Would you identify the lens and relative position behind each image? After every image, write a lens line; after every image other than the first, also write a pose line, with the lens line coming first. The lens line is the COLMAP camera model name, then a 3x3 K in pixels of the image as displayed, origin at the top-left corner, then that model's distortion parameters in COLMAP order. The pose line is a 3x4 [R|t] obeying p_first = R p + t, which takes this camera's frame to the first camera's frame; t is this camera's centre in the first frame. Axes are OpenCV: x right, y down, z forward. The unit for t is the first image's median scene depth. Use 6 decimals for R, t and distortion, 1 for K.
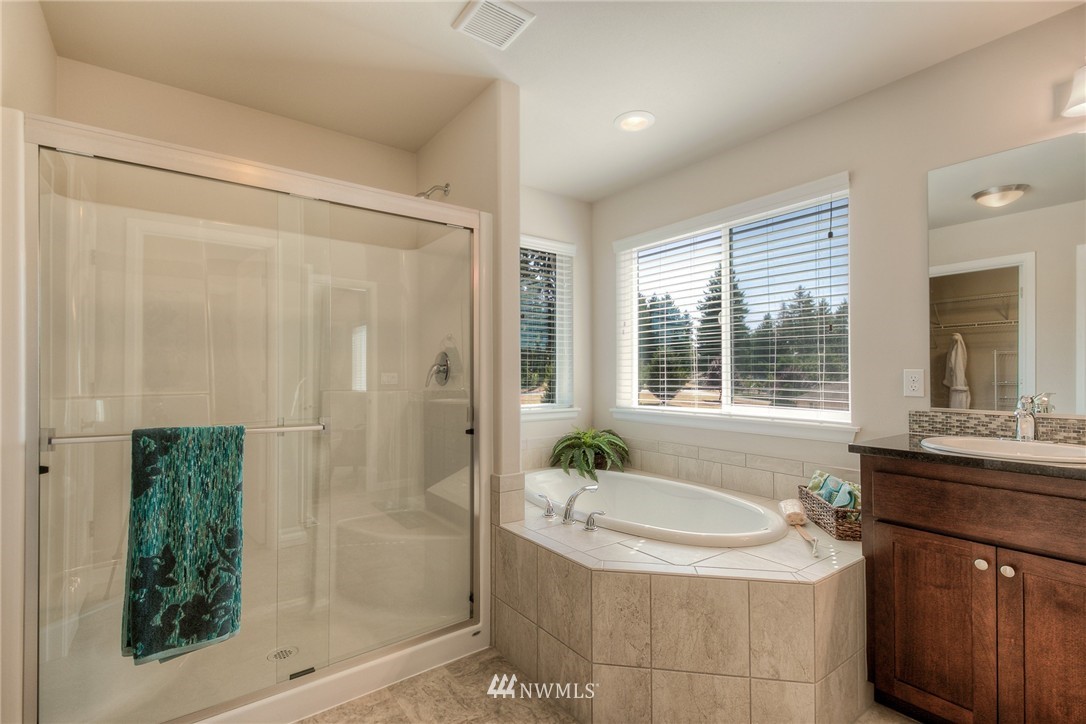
lens RADIAL K [[504.0, 0, 536.8], [0, 504.0, 374.7], [0, 0, 1]] dist [-0.002392, -0.000737]
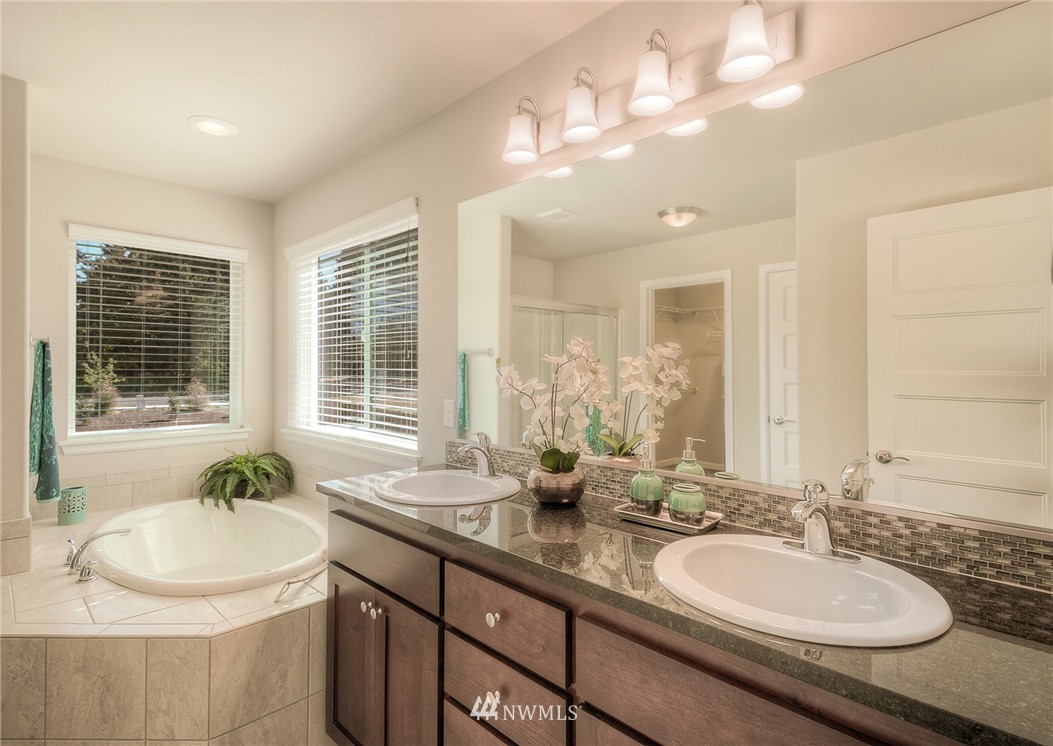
lens RADIAL K [[541.7, 0, 528.4], [0, 541.7, 373.3], [0, 0, 1]] dist [0.005610, -0.002324]
pose [[0.987858, -0.002610, 0.155336, 0.930937], [0.000623, 0.999917, 0.012840, -0.100681], [-0.155357, -0.012587, 0.987778, -0.115592]]
